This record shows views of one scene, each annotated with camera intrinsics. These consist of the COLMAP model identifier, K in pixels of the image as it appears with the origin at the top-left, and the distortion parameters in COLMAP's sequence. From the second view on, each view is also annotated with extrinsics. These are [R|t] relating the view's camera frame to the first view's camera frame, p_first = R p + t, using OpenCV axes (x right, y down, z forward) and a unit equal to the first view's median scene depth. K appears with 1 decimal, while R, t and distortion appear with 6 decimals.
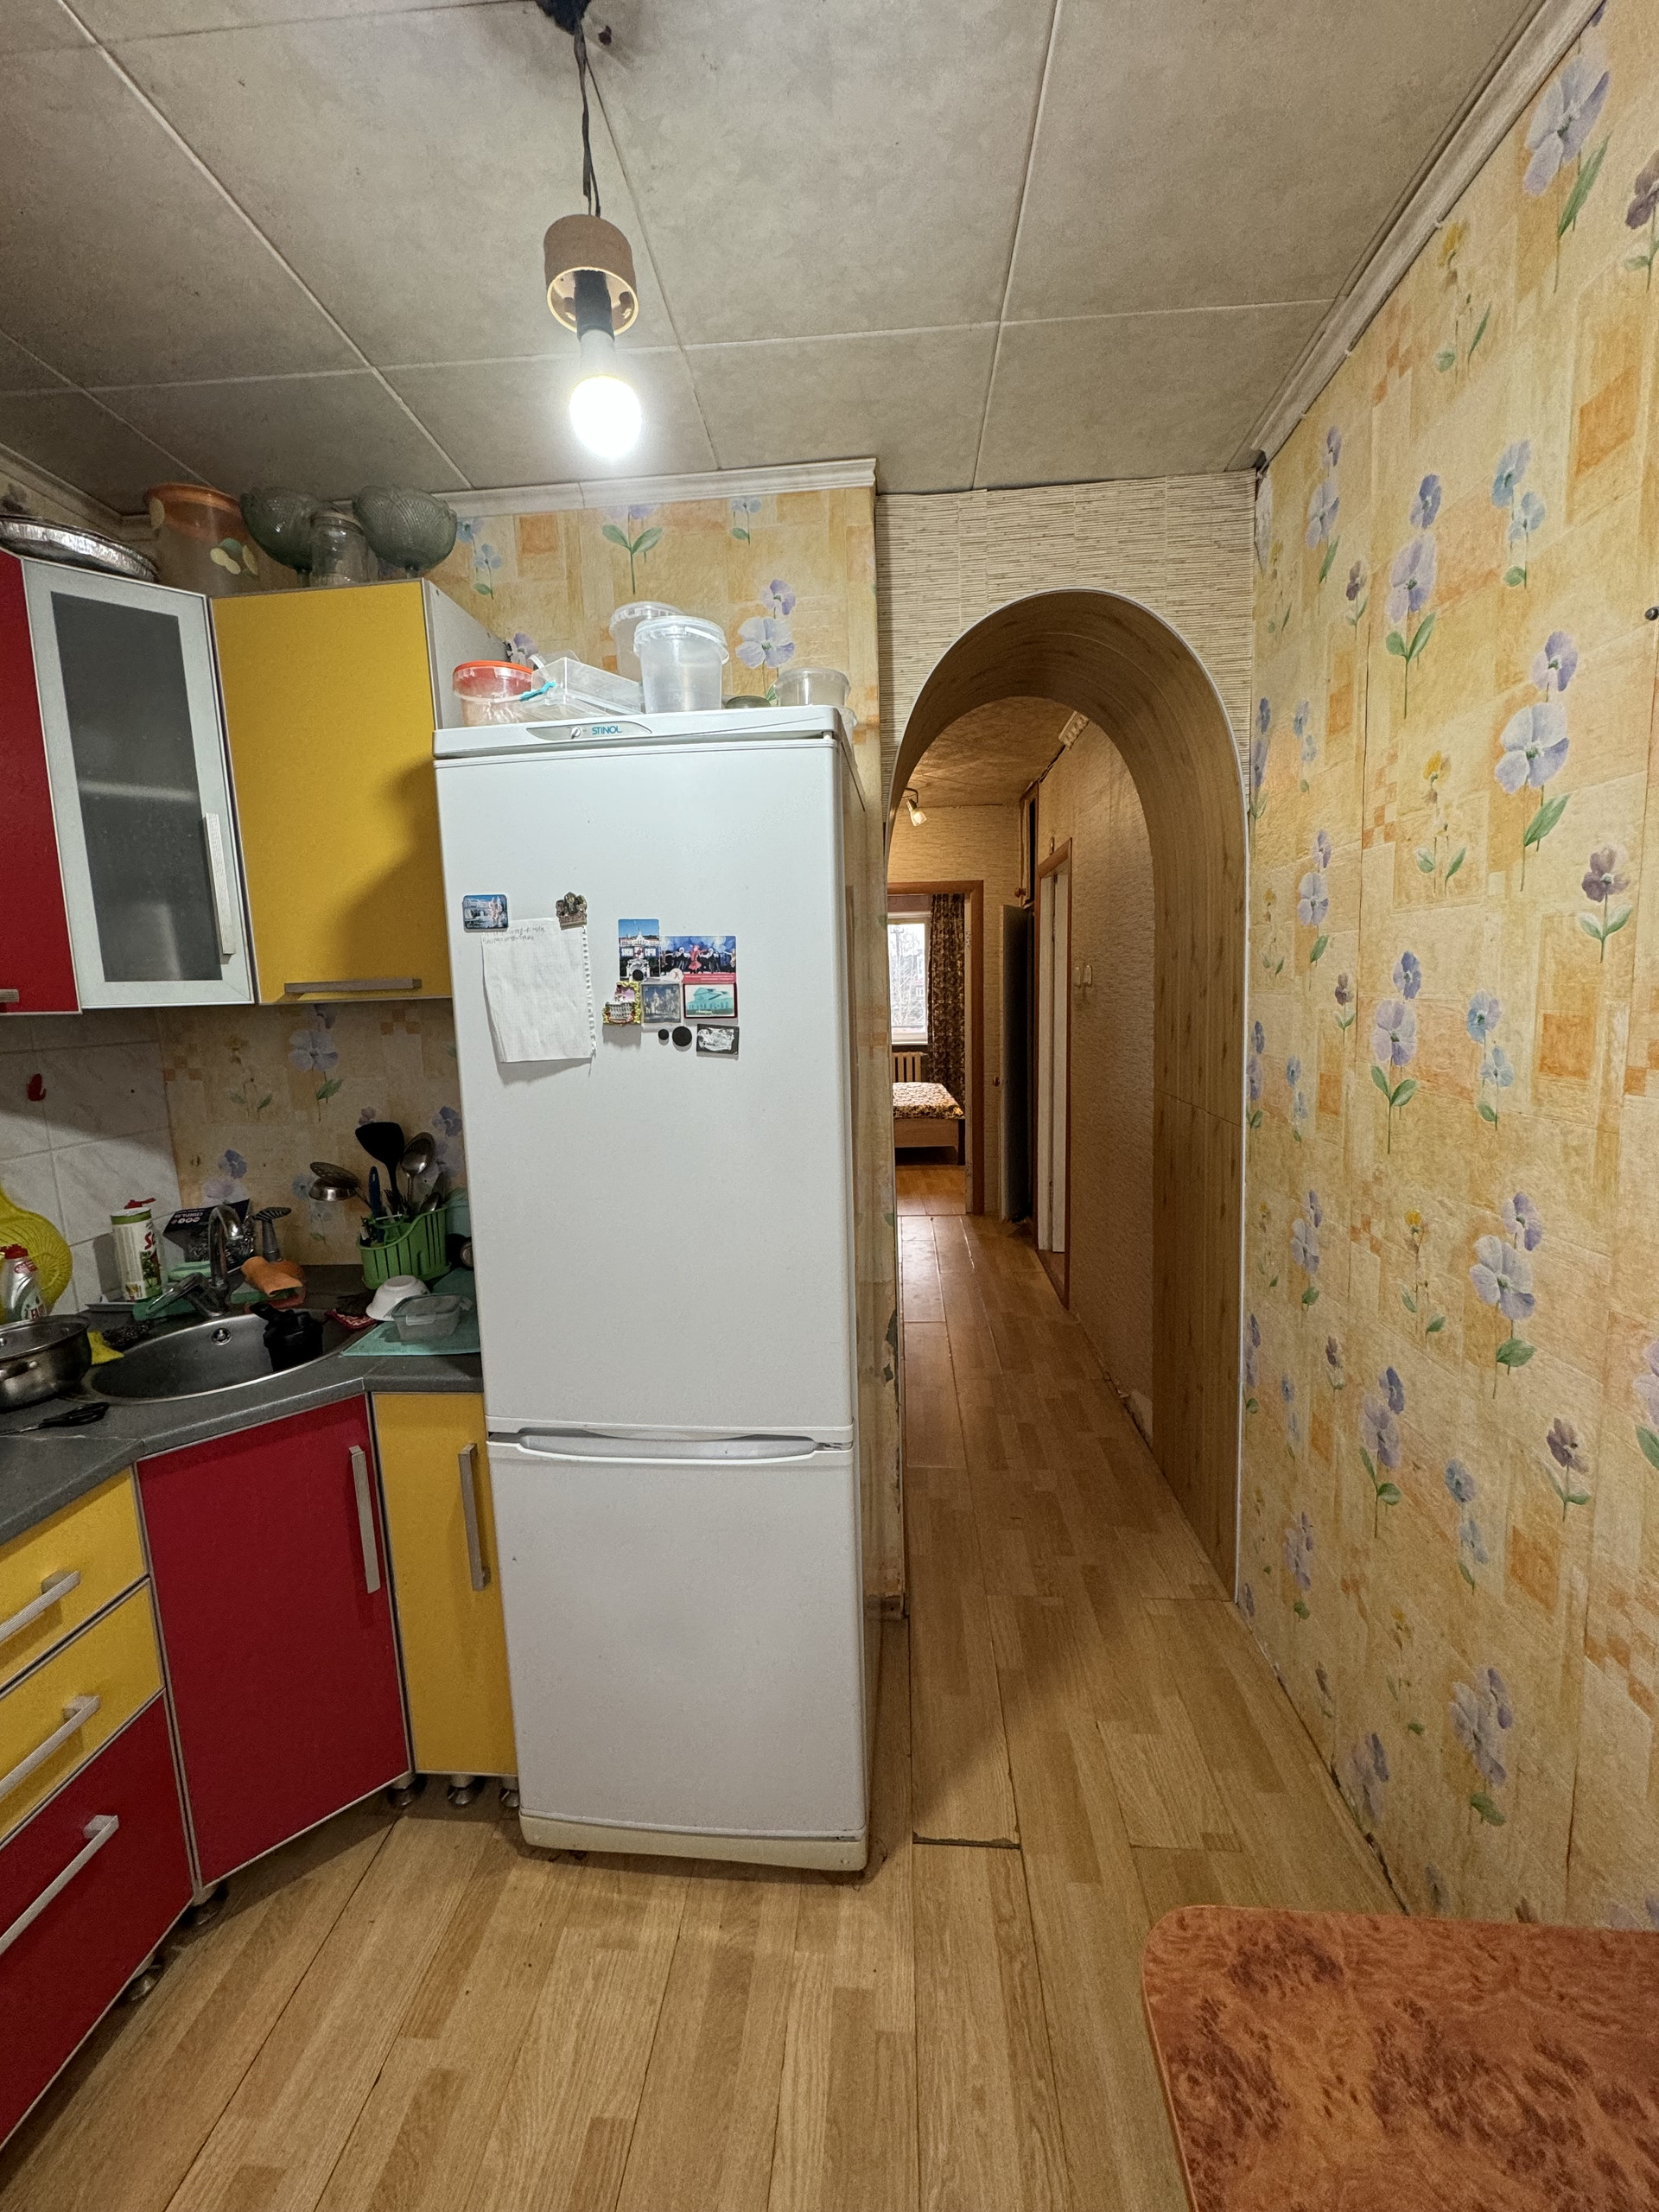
lens RADIAL K [[879.4, 0, 827.6], [0, 879.4, 1102.9], [0, 0, 1]] dist [0.001449, -0.000067]
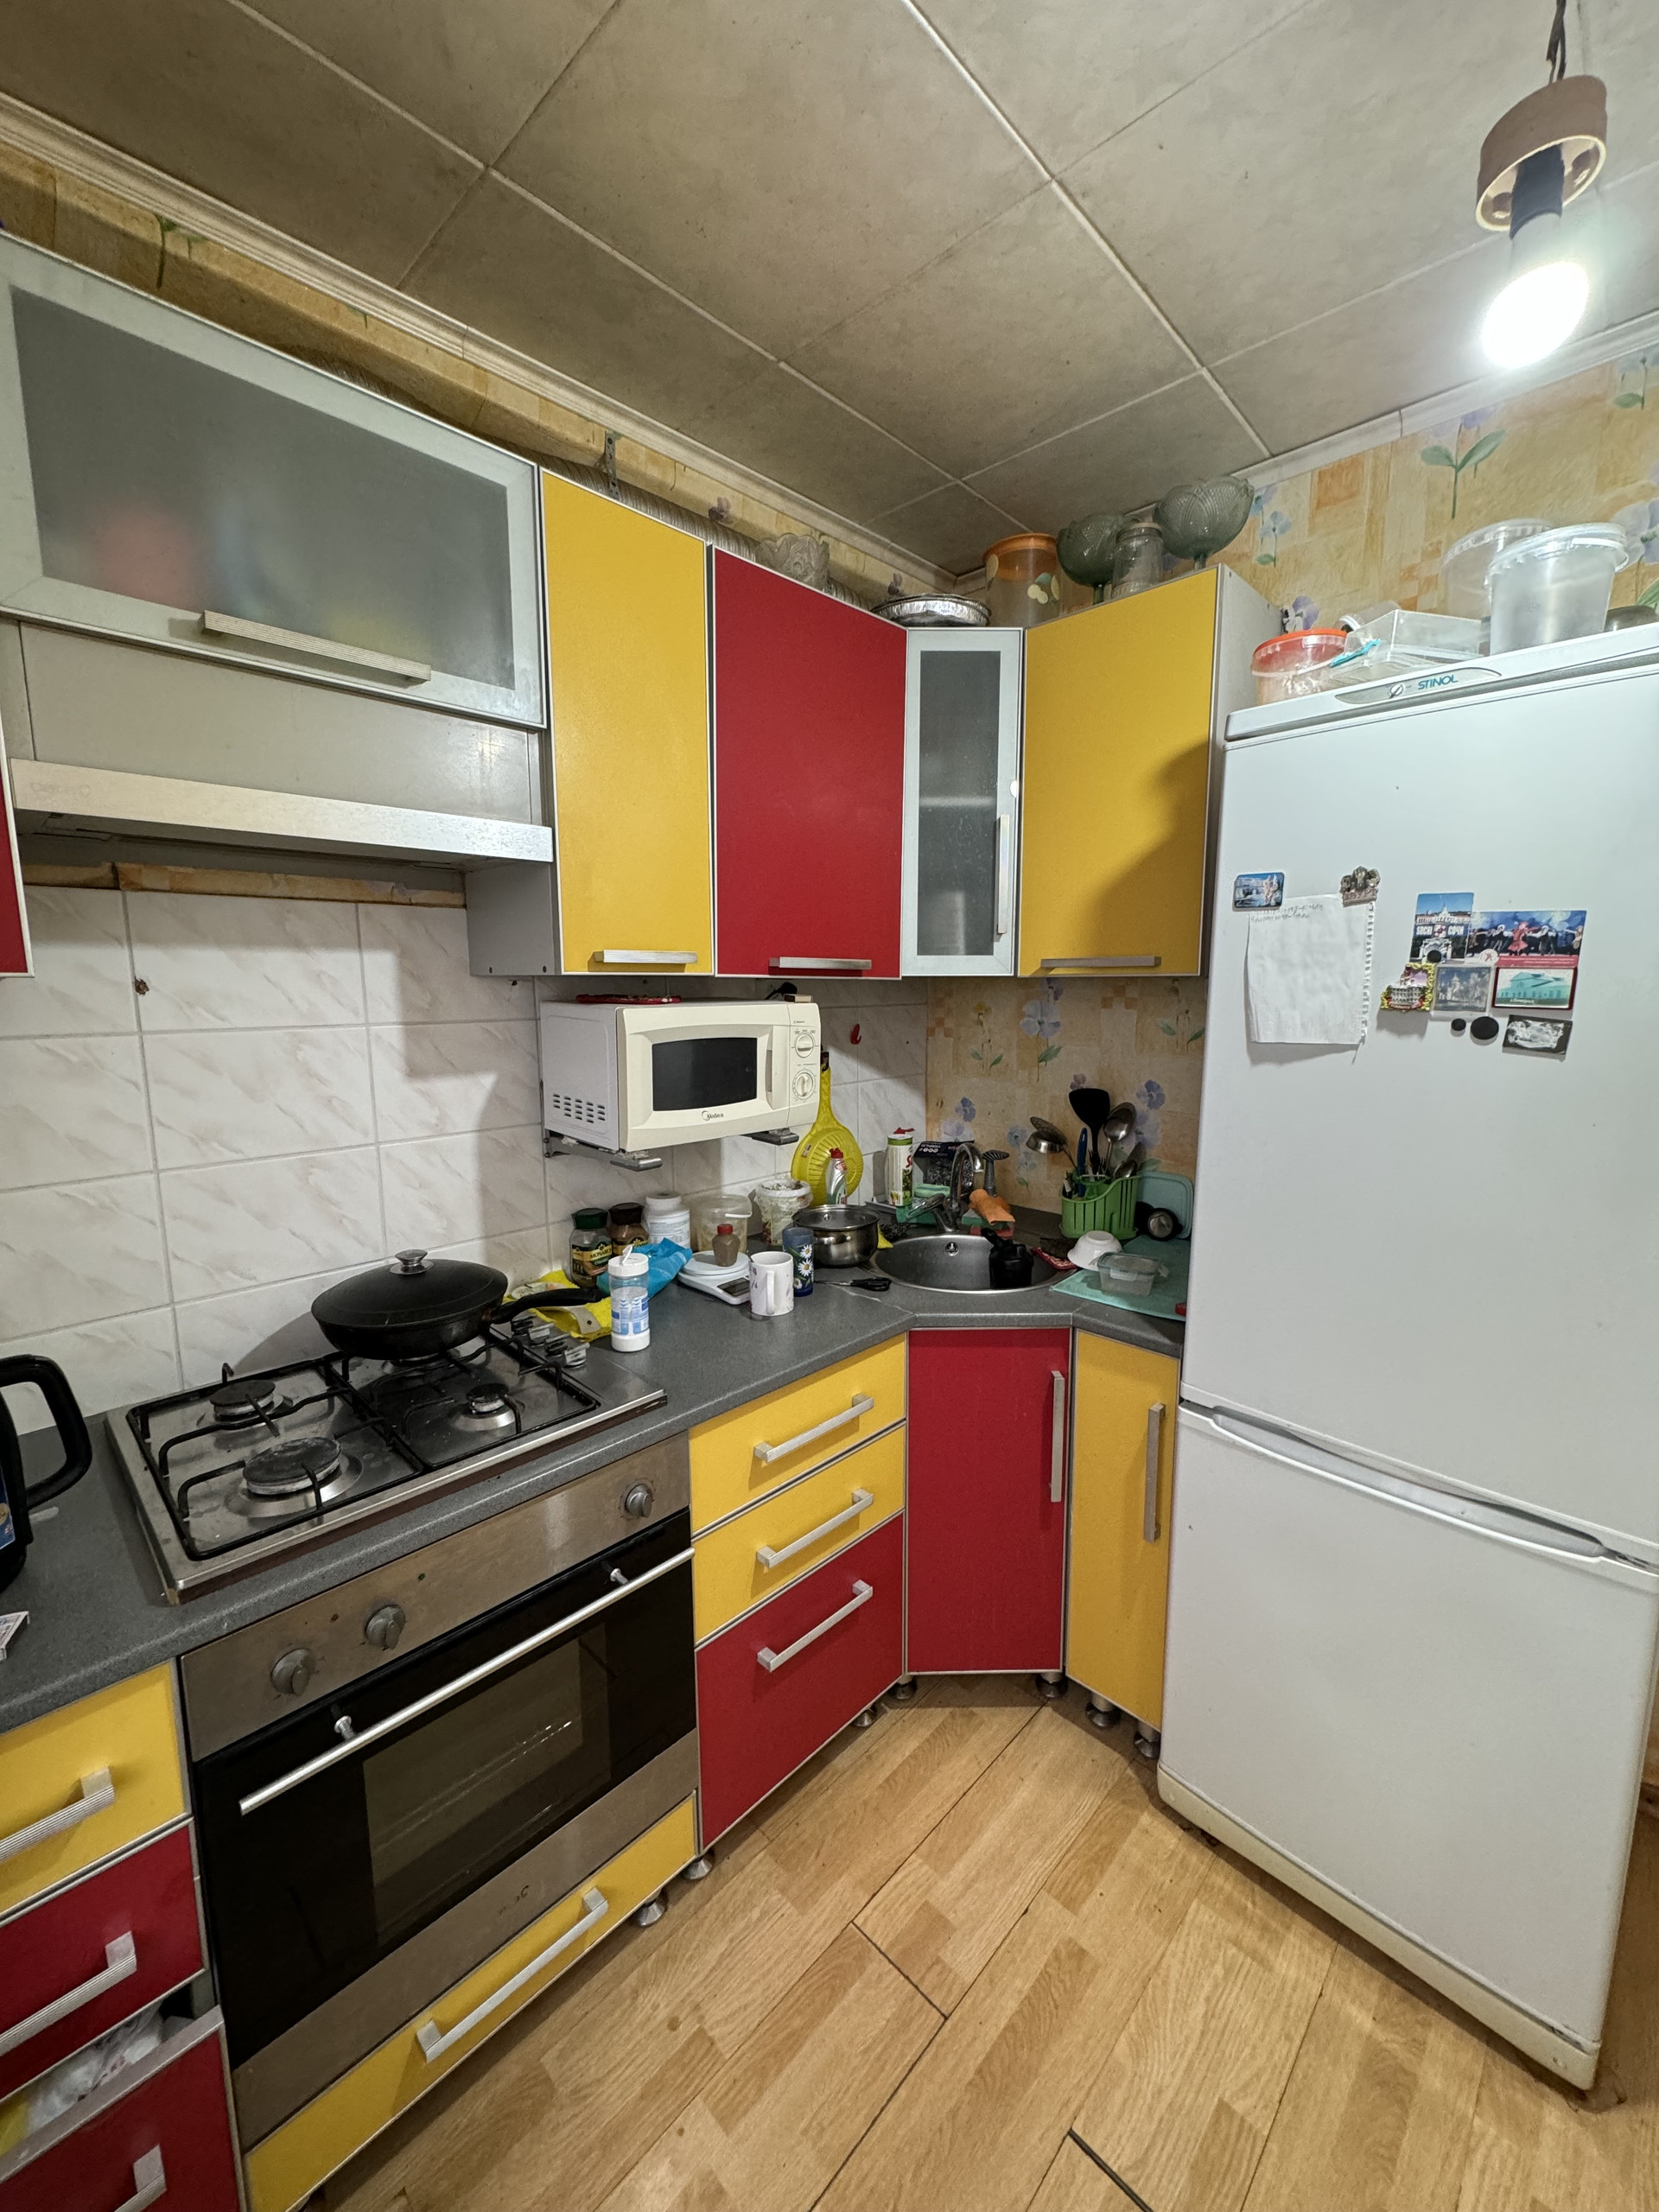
lens RADIAL K [[879.4, 0, 825.5], [0, 879.4, 1103.2], [0, 0, 1]] dist [0.001449, -0.000067]
pose [[0.768320, 0.120984, -0.628527, -0.097754], [-0.107358, 0.992421, 0.059794, 0.013721], [0.630998, 0.021536, 0.775486, -0.070141]]
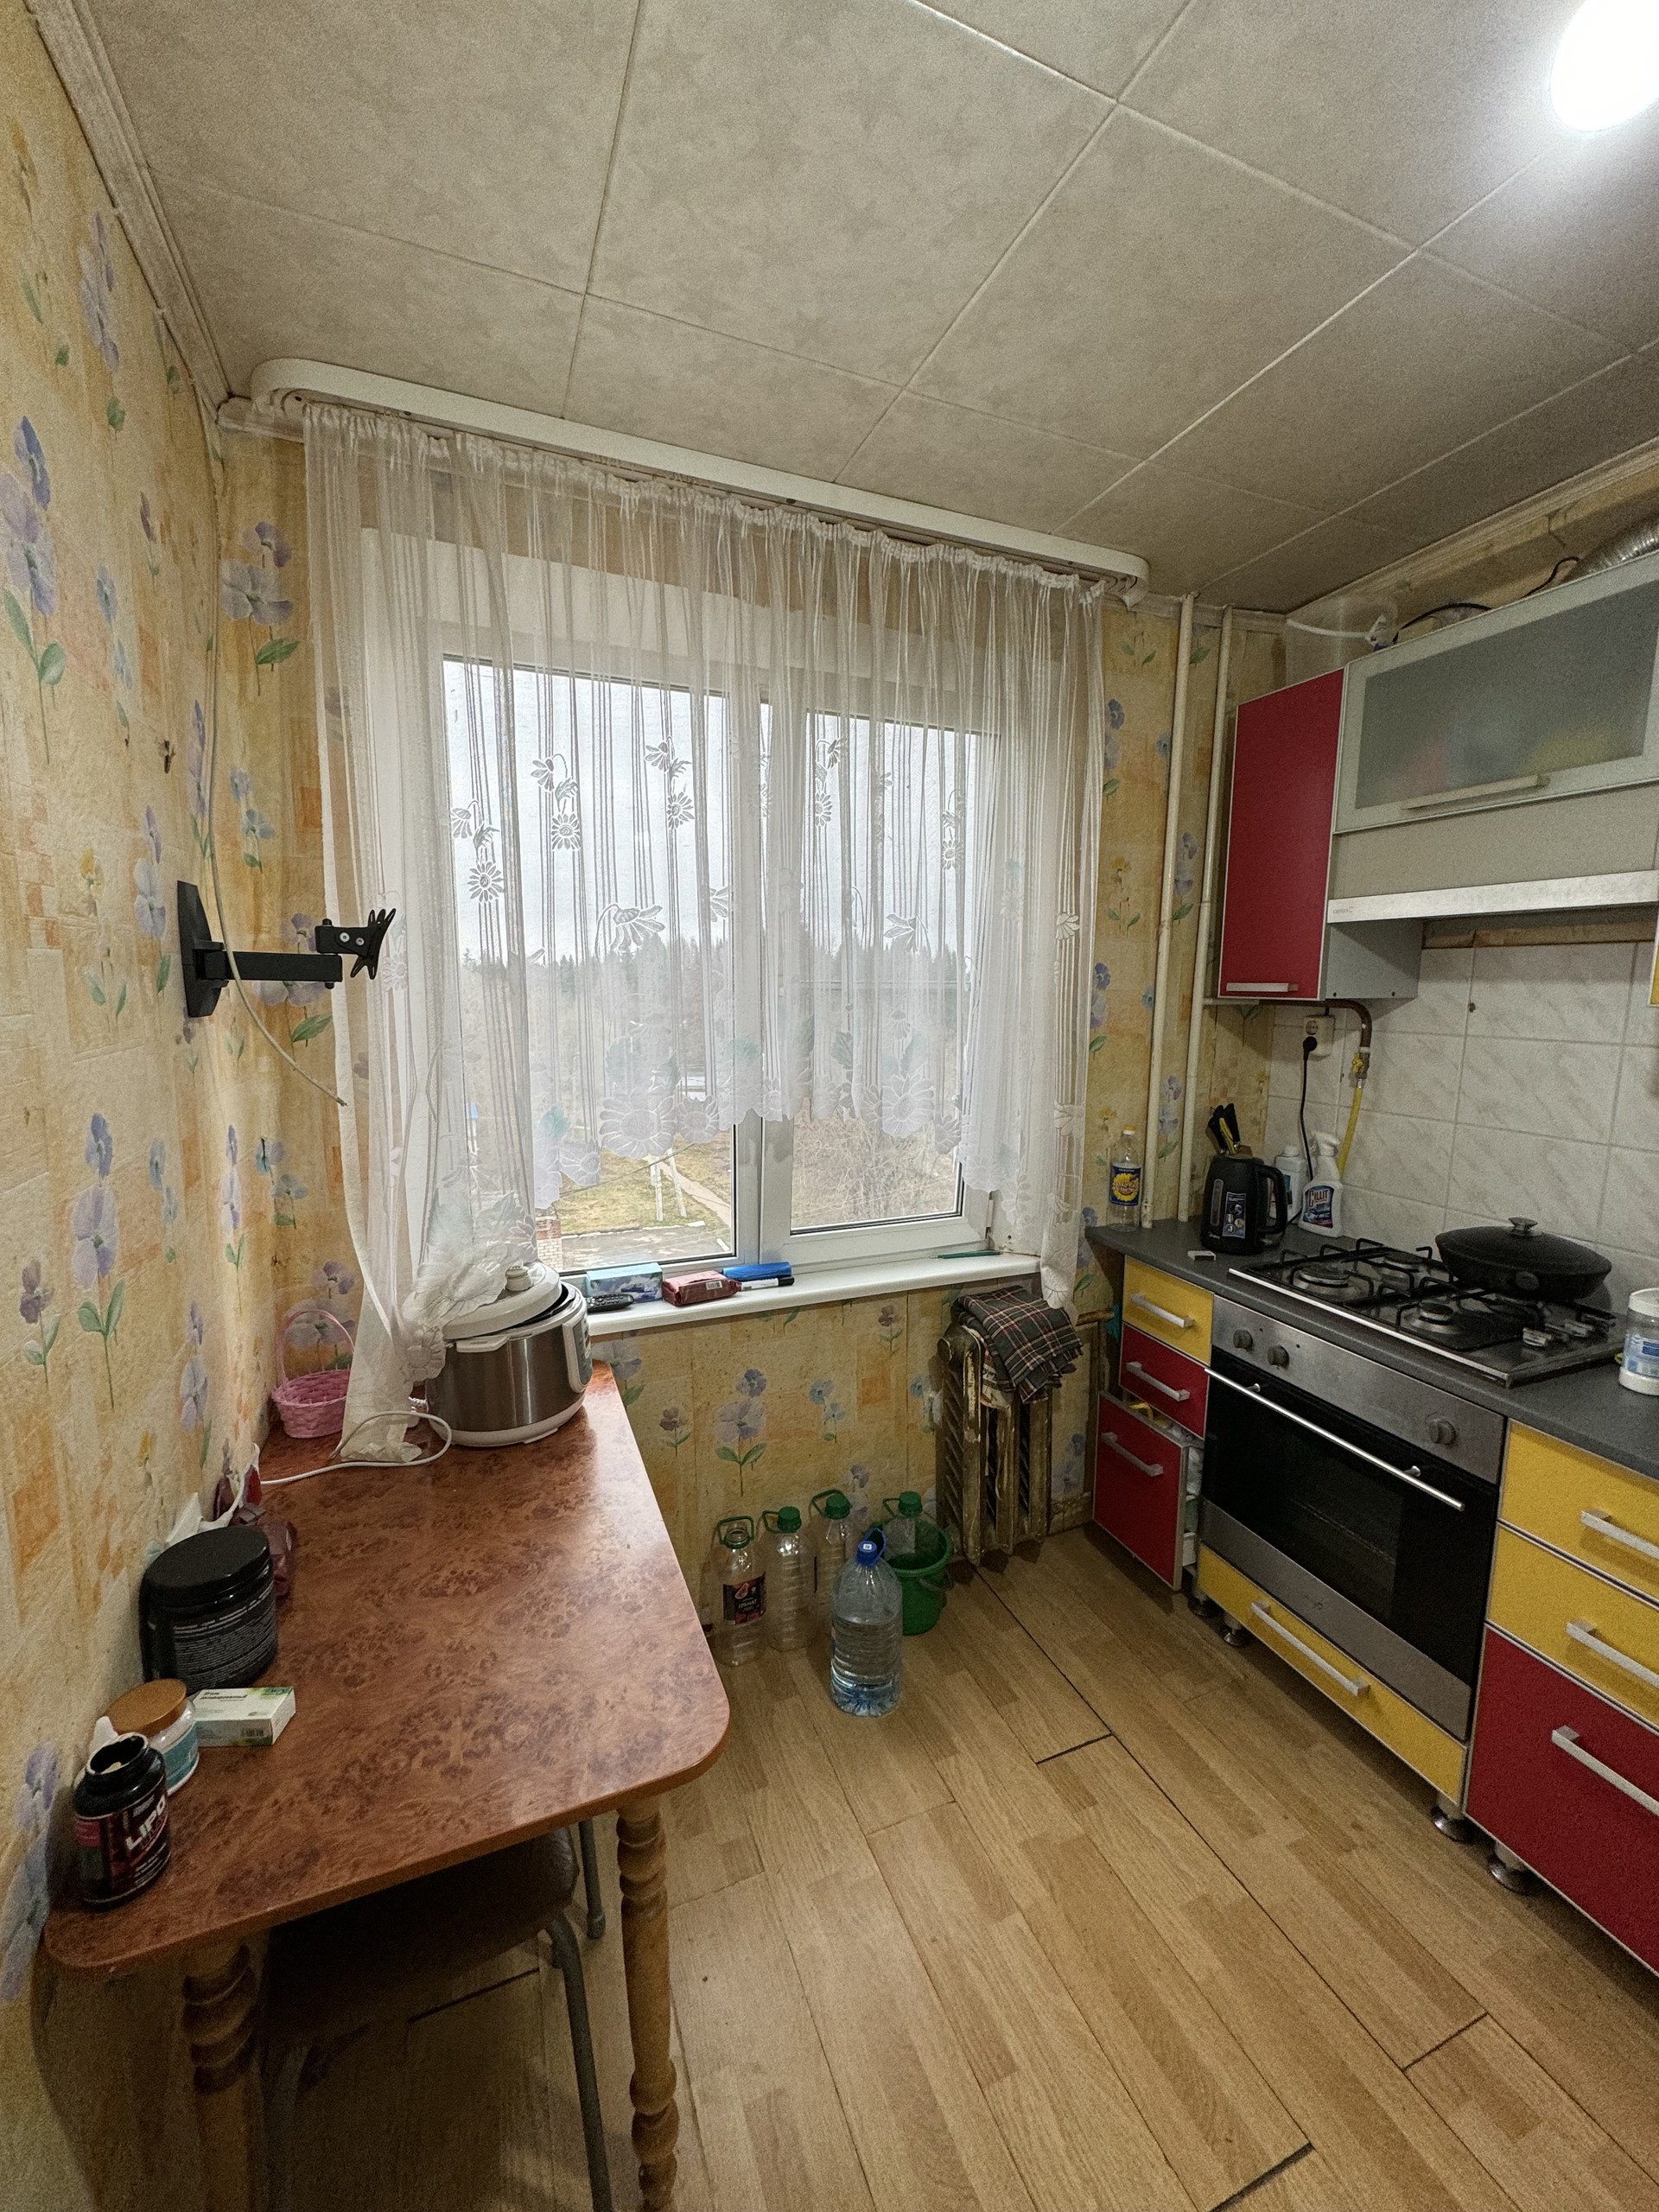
lens RADIAL K [[879.4, 0, 828.0], [0, 879.4, 1095.6], [0, 0, 1]] dist [0.001449, -0.000067]
pose [[-0.896506, 0.087279, -0.434350, 0.358448], [-0.032860, 0.964602, 0.261653, -0.175614], [0.441812, 0.248846, -0.861904, 0.983221]]
